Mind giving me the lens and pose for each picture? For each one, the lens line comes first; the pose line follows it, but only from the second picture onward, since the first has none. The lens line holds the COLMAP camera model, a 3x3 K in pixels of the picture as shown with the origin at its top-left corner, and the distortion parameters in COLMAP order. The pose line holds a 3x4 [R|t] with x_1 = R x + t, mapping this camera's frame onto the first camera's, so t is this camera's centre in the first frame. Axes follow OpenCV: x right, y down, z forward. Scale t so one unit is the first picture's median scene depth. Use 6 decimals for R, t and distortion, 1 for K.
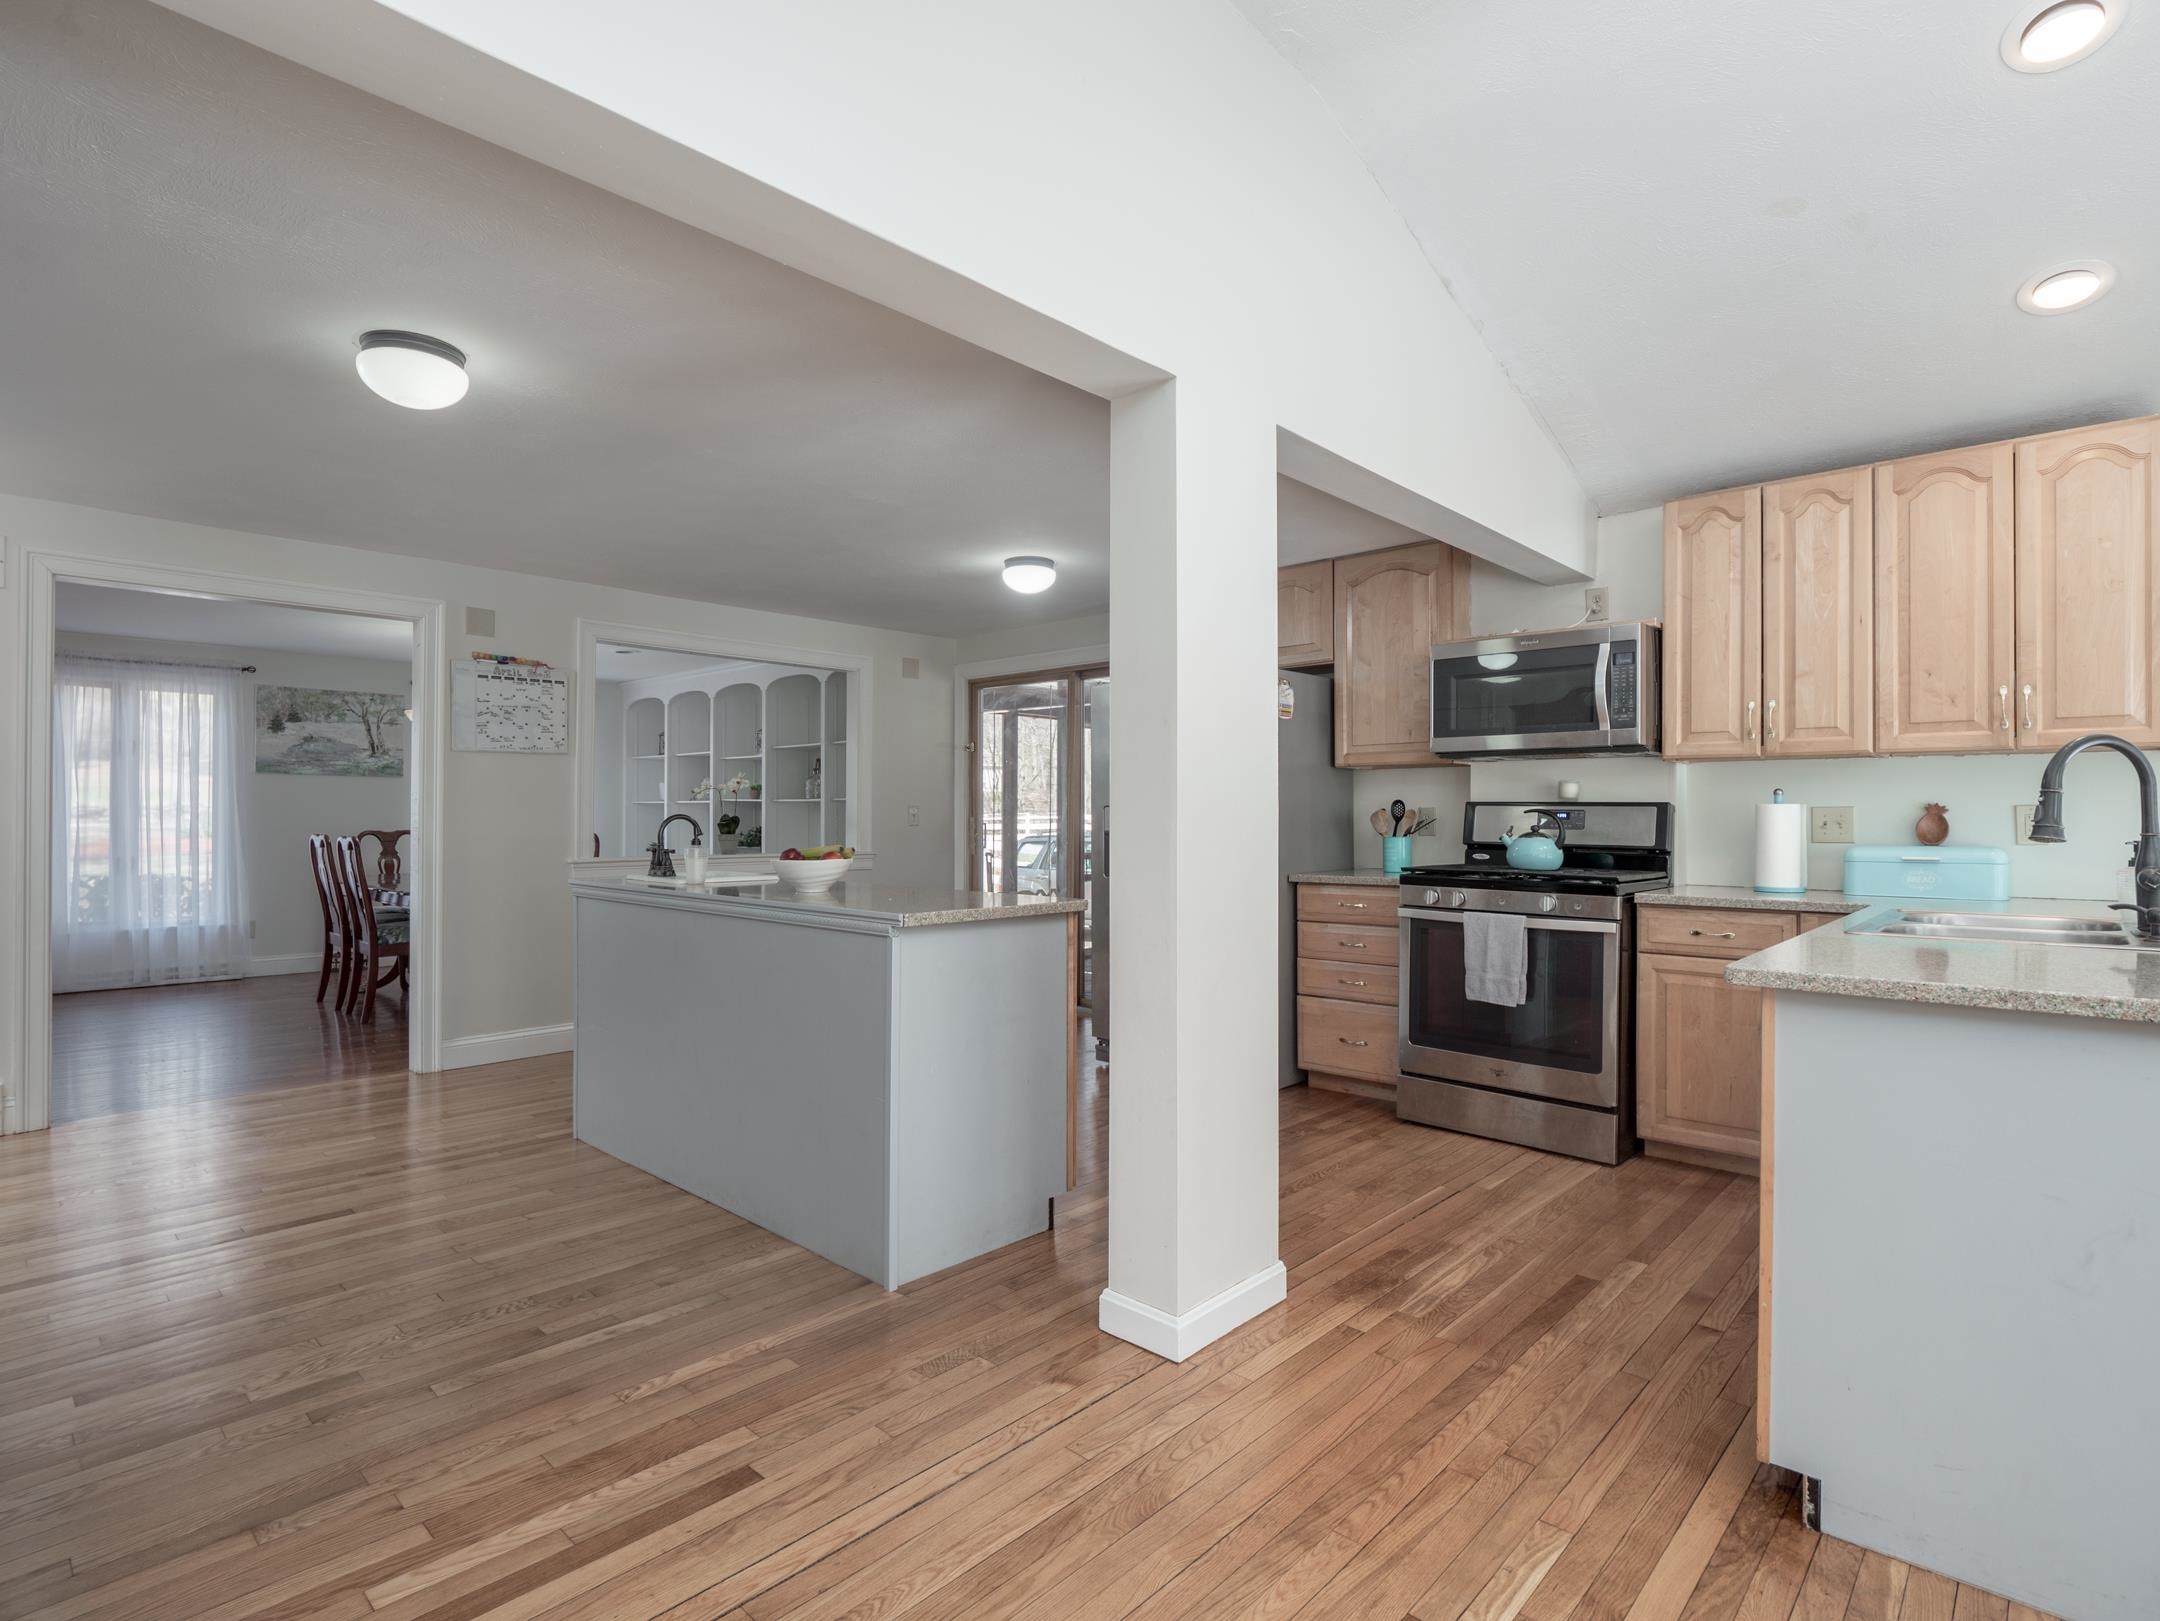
lens RADIAL K [[1080.1, 0, 1065.2], [0, 1080.1, 819.6], [0, 0, 1]] dist [-0.014037, -0.001125]
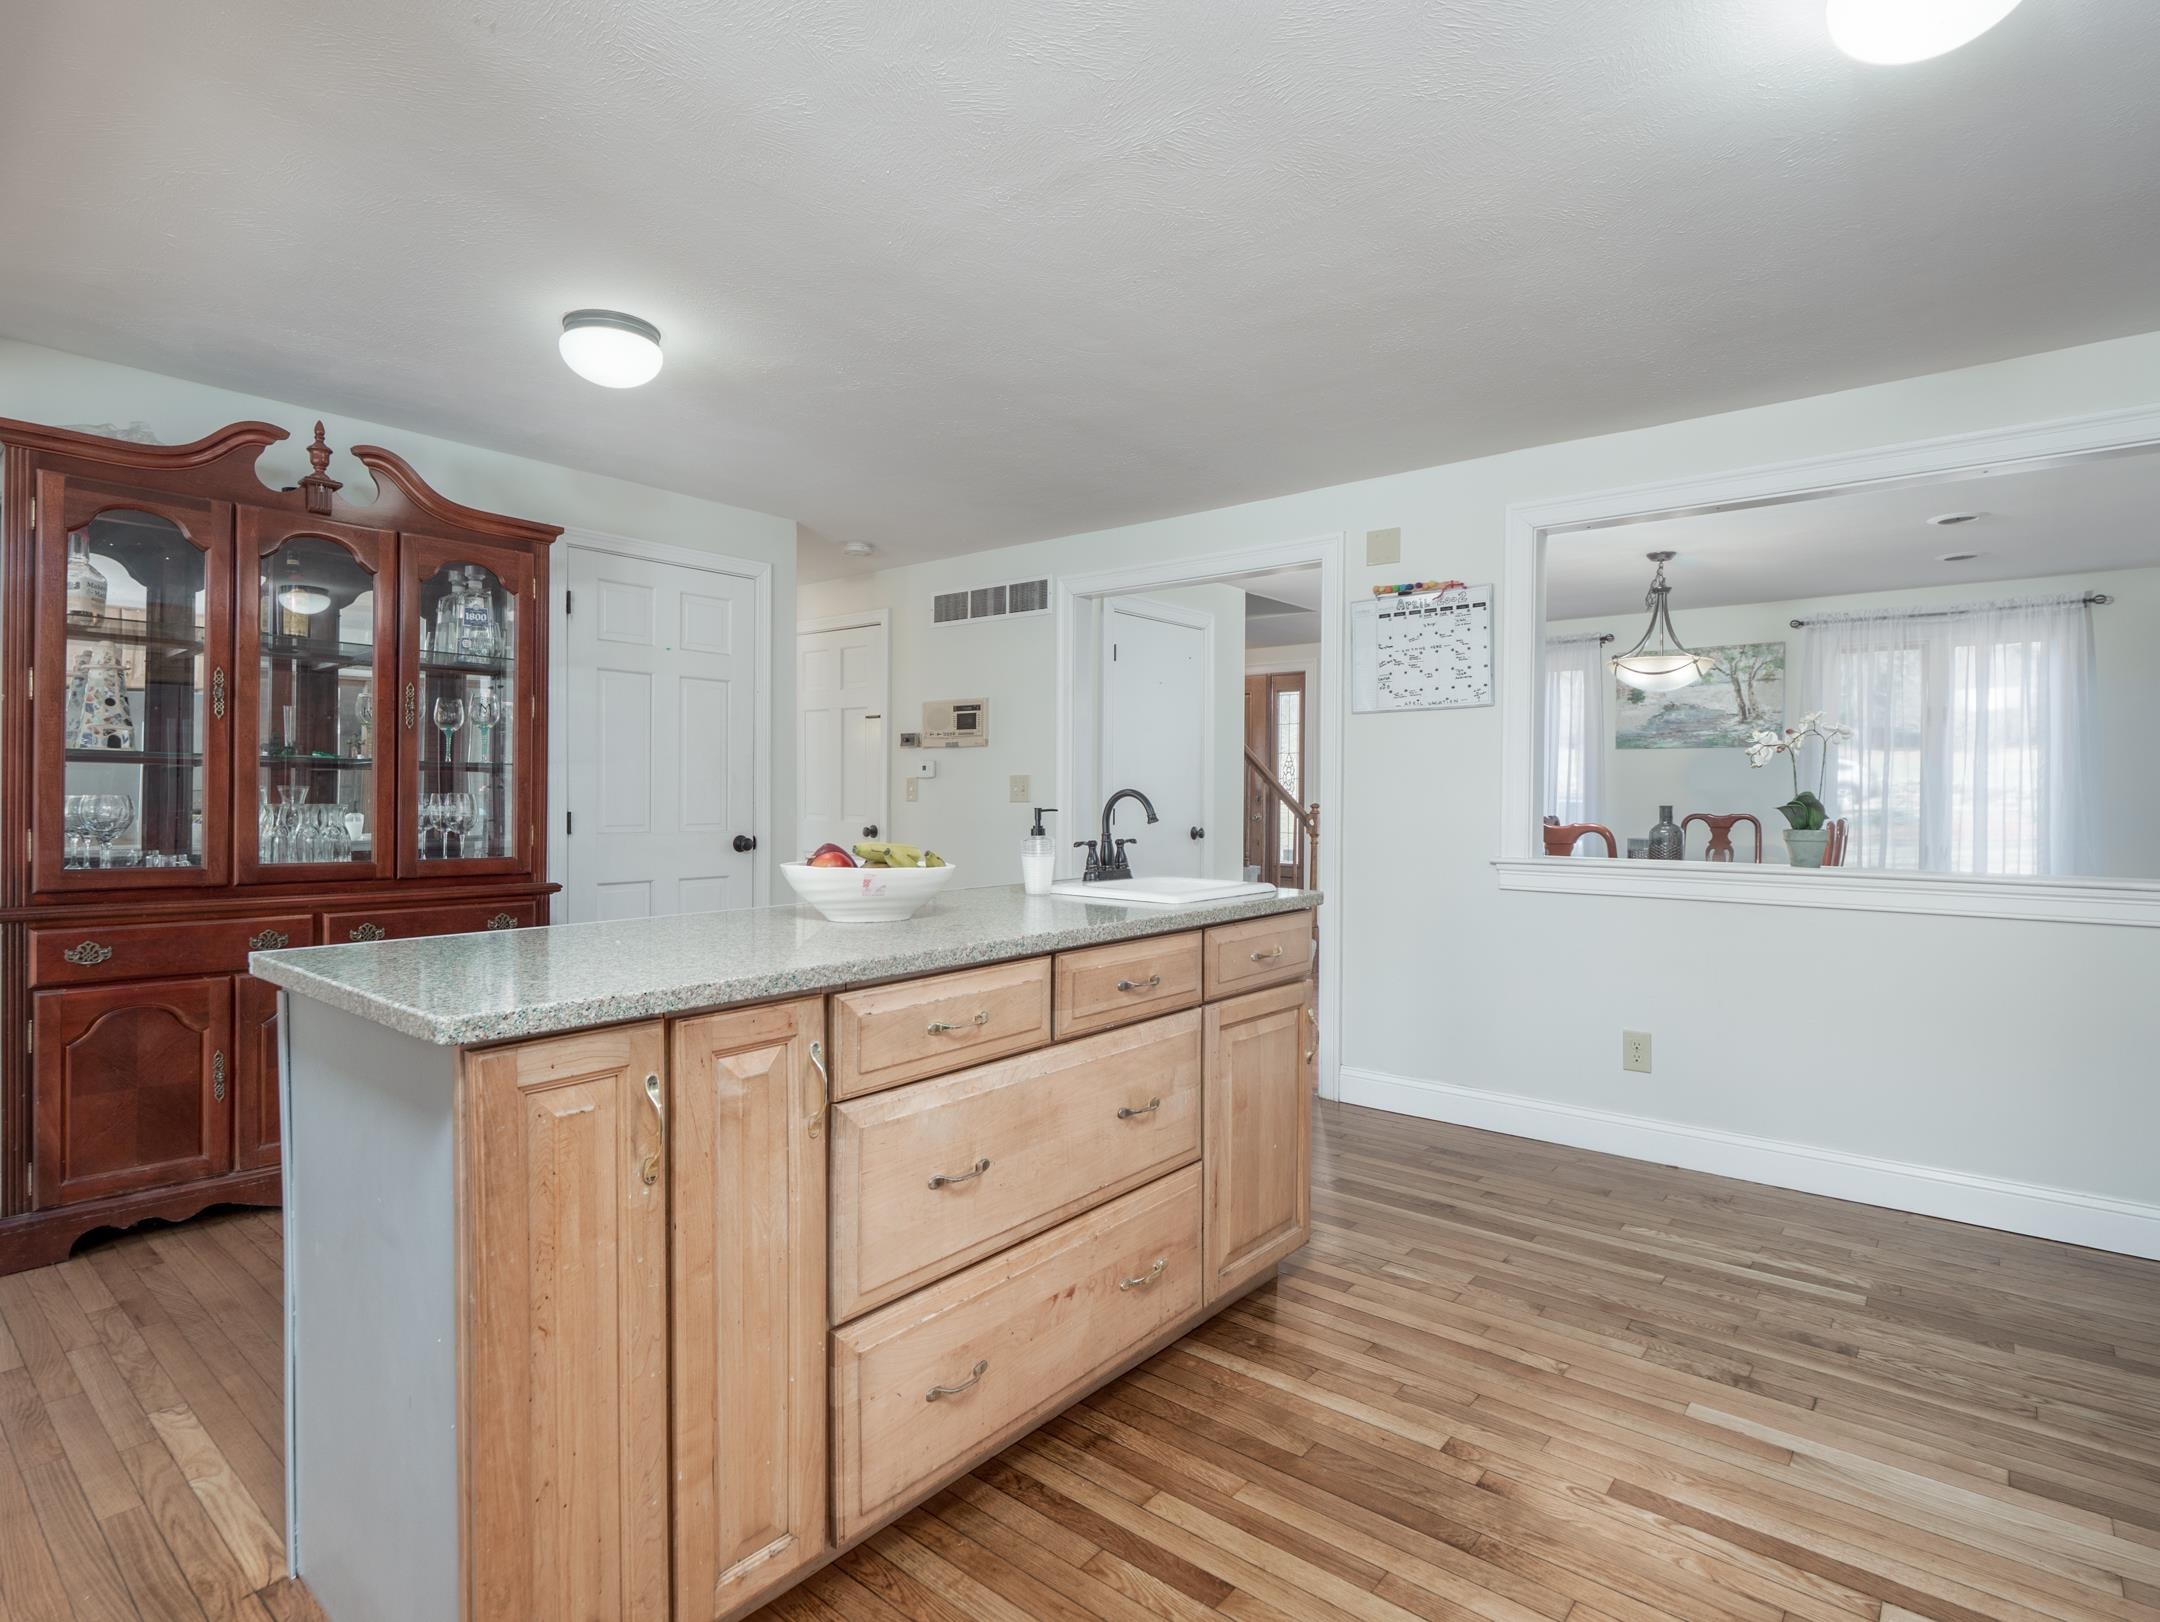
lens RADIAL K [[1116.3, 0, 1071.6], [0, 1116.3, 792.0], [0, 0, 1]] dist [-0.013555, -0.003570]
pose [[0.074530, -0.002626, -0.997215, 0.359801], [-0.006999, 0.999971, -0.003156, -0.001027], [0.997194, 0.007215, 0.074509, 1.024491]]
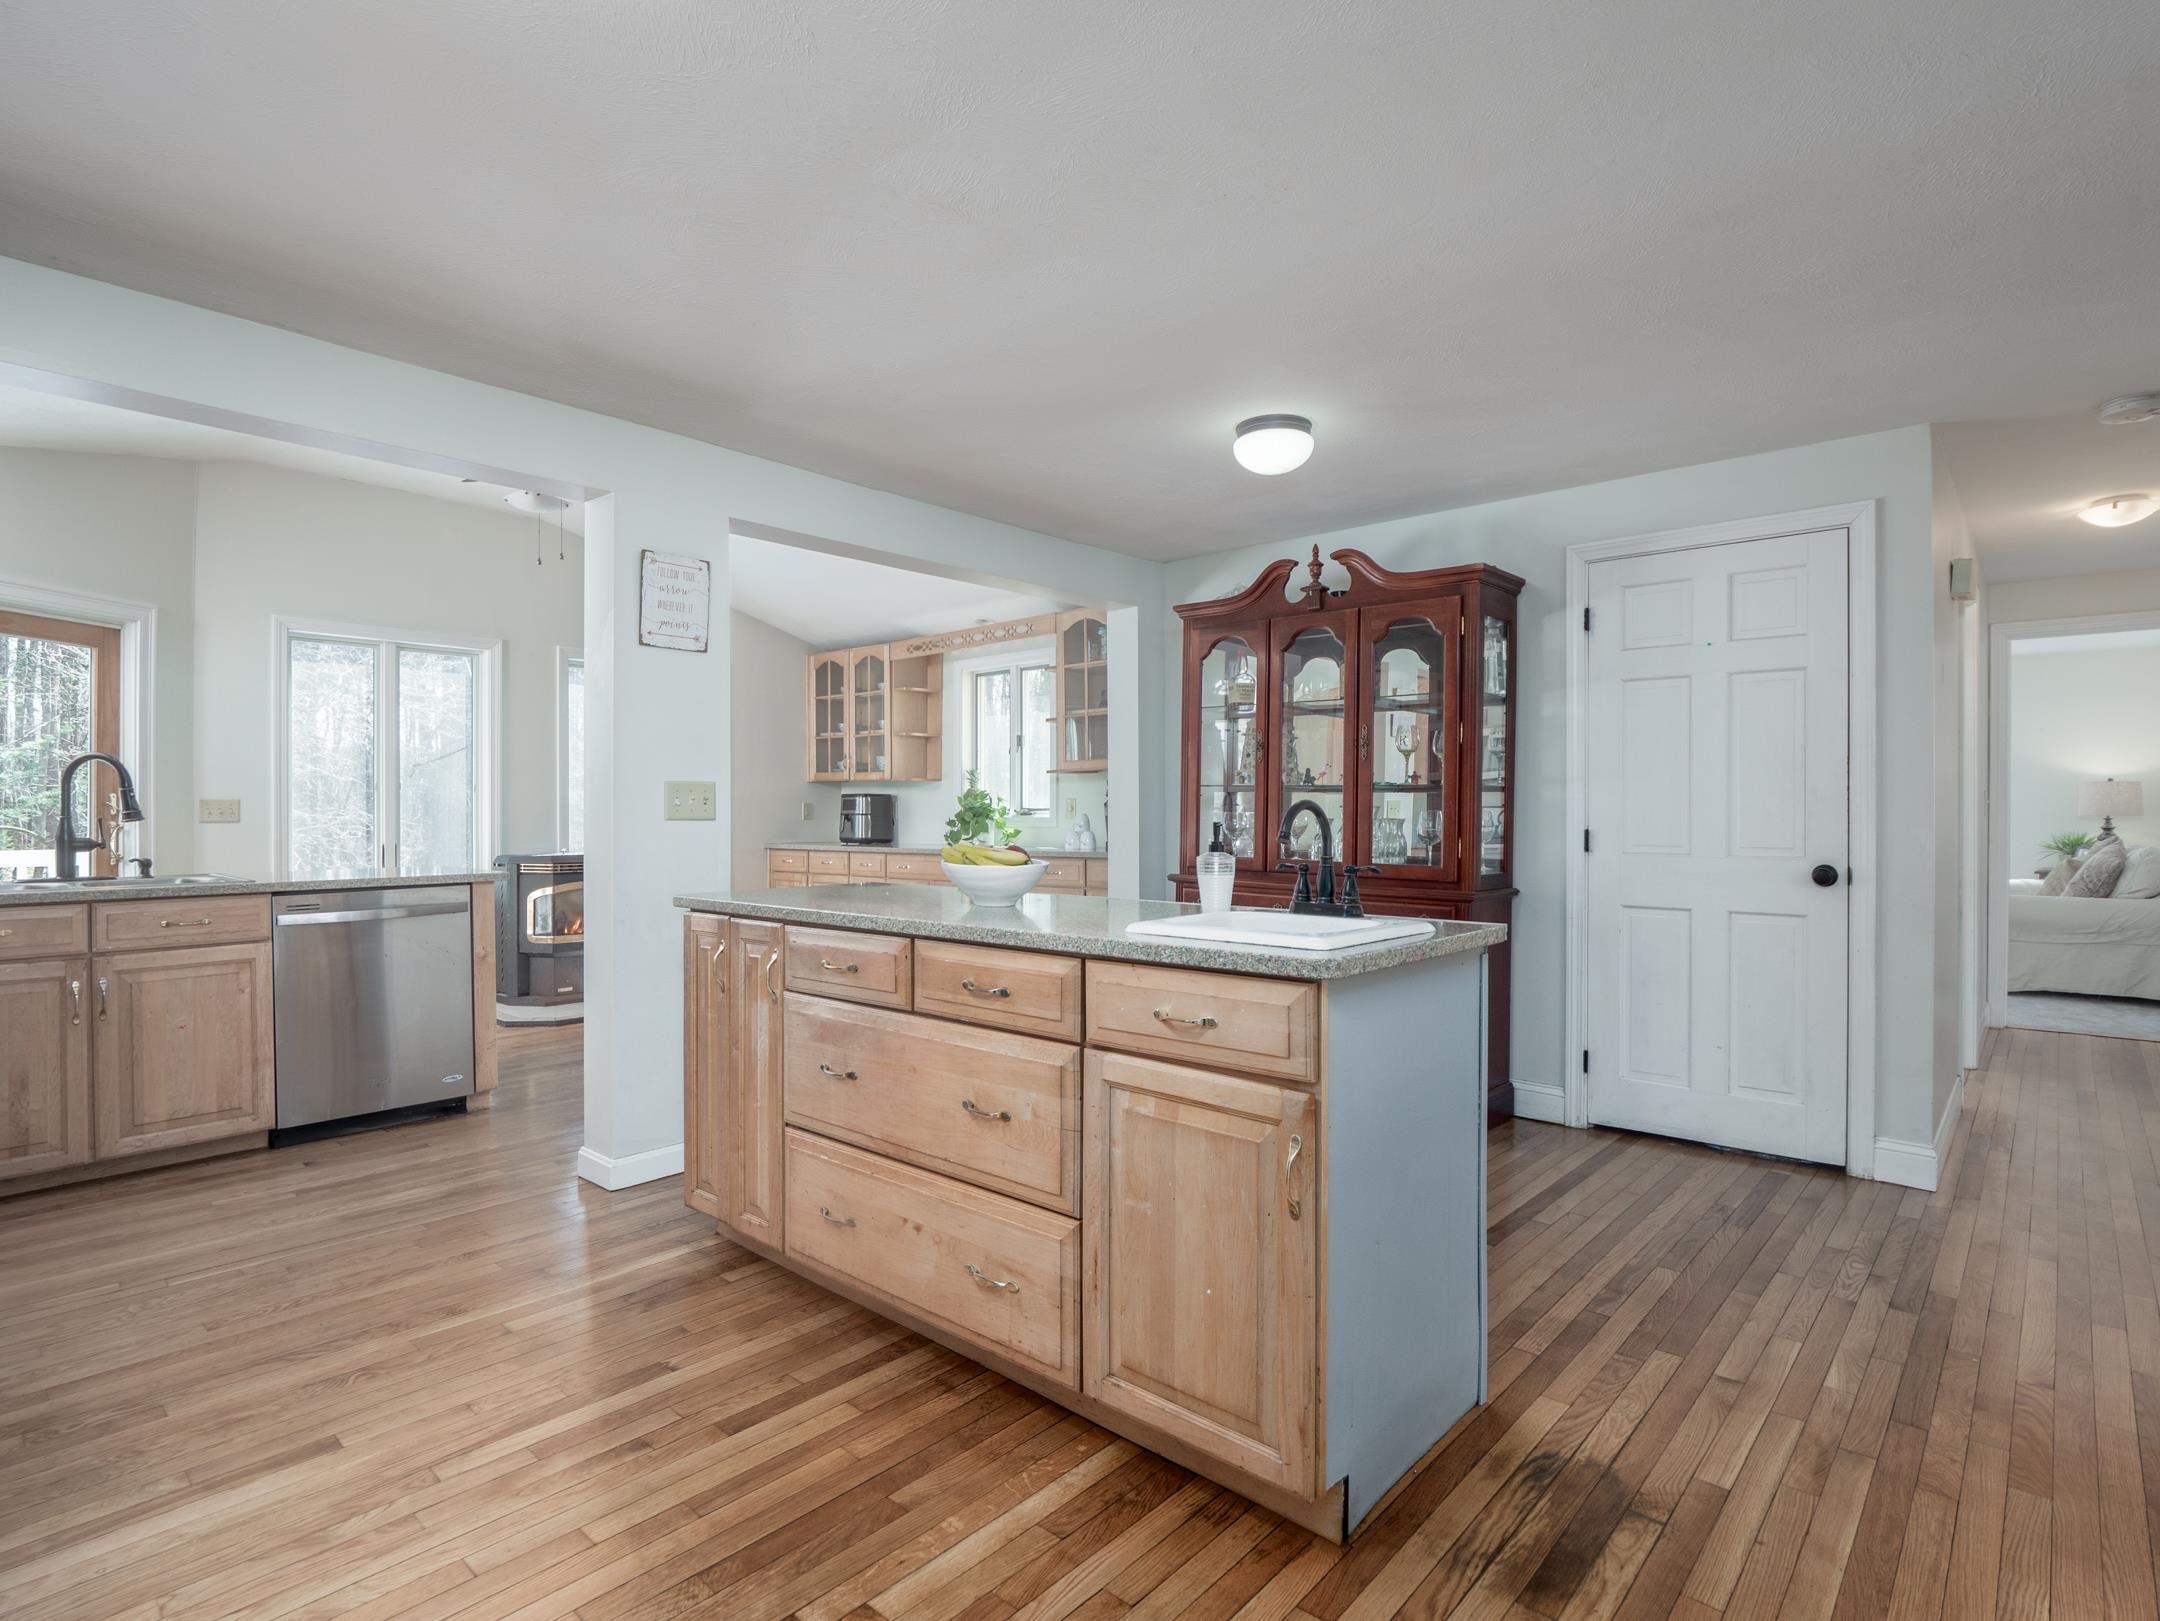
lens RADIAL K [[1116.3, 0, 1071.4], [0, 1116.3, 805.5], [0, 0, 1]] dist [-0.013555, -0.003570]
pose [[-0.999688, -0.002209, -0.024899, -0.259925], [-0.002100, 0.999988, -0.004386, 0.000847], [0.024908, -0.004333, -0.999680, 1.716161]]
